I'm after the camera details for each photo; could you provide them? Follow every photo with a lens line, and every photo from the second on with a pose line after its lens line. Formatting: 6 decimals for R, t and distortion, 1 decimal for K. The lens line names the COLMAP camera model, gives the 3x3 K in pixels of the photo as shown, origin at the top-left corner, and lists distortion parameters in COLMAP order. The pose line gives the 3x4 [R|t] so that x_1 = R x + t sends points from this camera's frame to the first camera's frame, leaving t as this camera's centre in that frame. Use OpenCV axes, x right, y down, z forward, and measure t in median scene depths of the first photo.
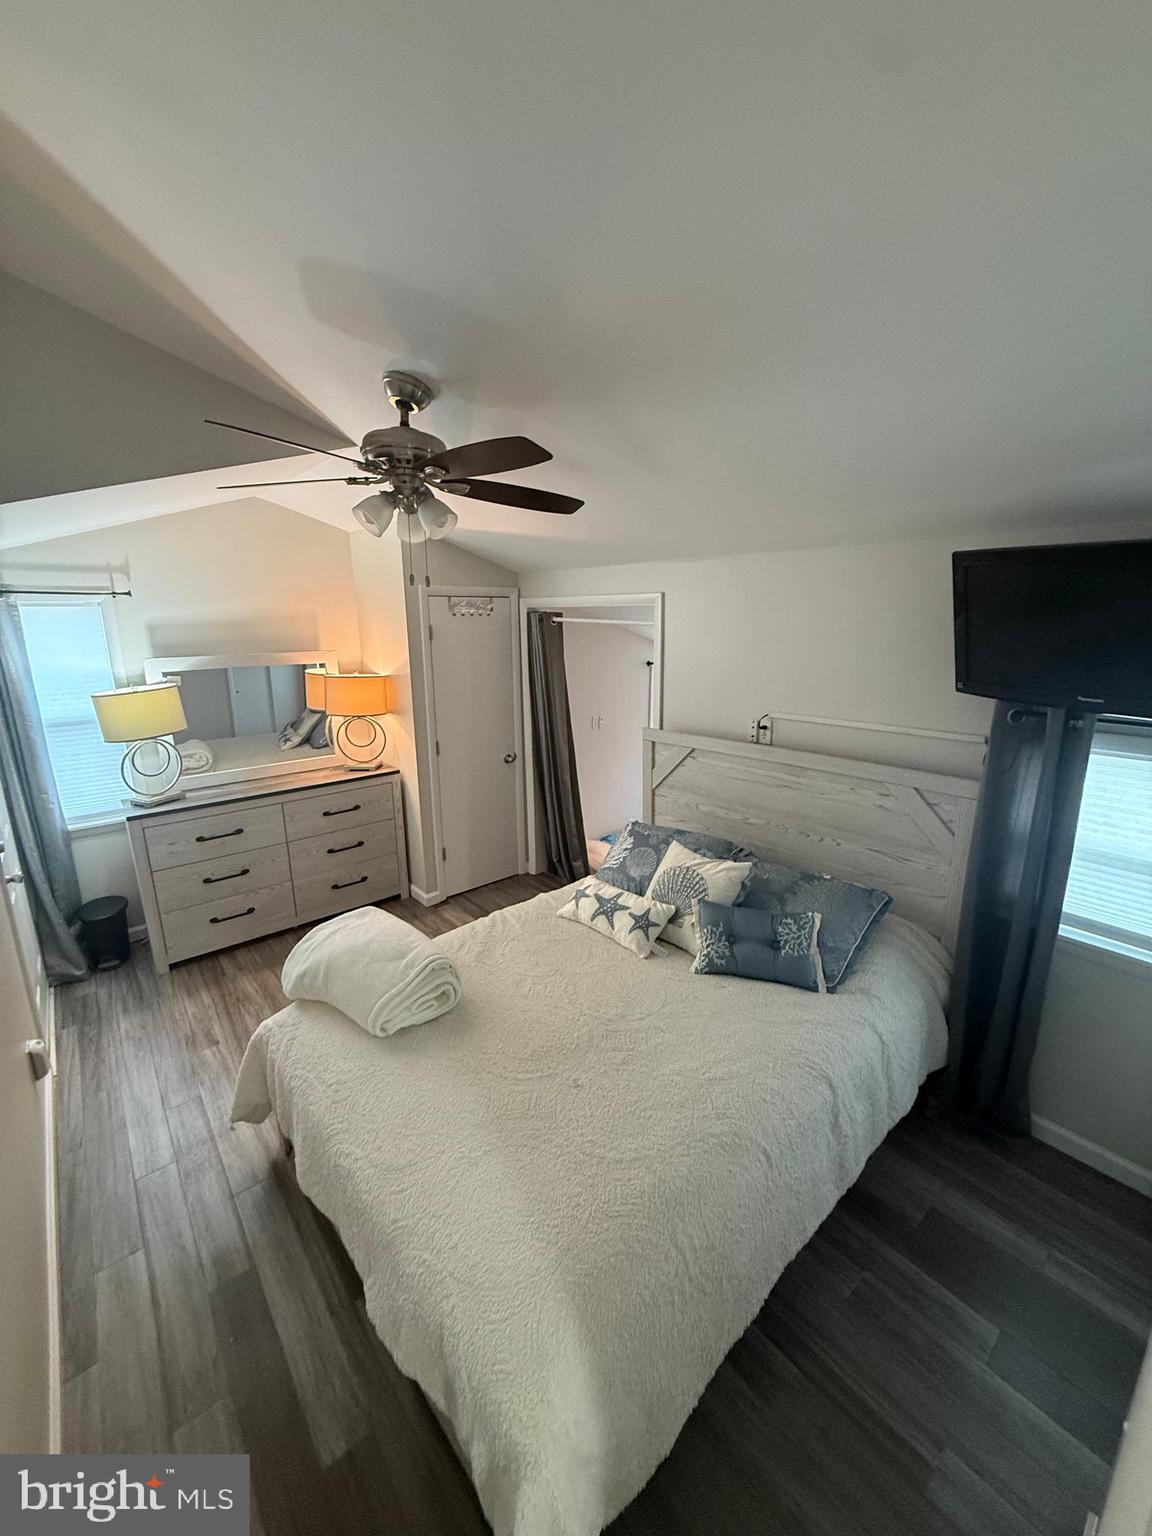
lens RADIAL K [[607.3, 0, 577.8], [0, 607.3, 765.2], [0, 0, 1]] dist [0.001487, -0.000531]
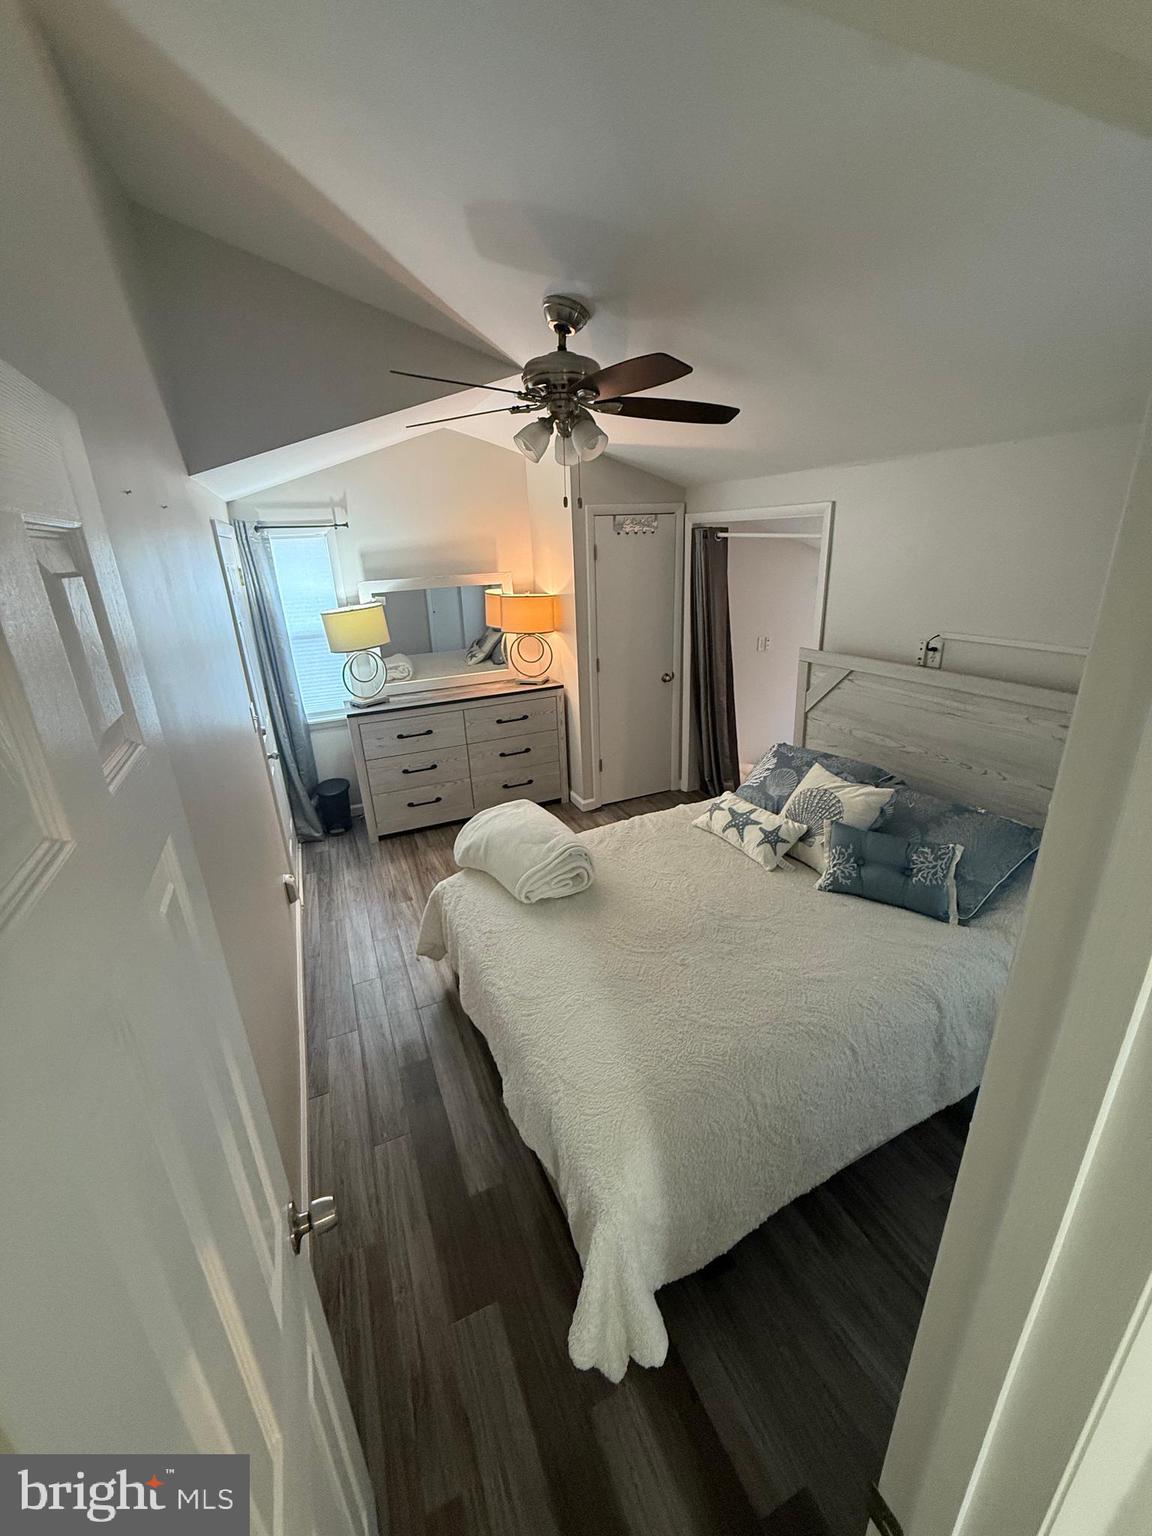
lens RADIAL K [[607.3, 0, 579.4], [0, 607.3, 764.6], [0, 0, 1]] dist [0.001487, -0.000531]
pose [[0.958664, 0.069581, -0.275901, 0.073830], [-0.034877, 0.991063, 0.128757, 0.014901], [0.282395, -0.113813, 0.952523, -0.066646]]
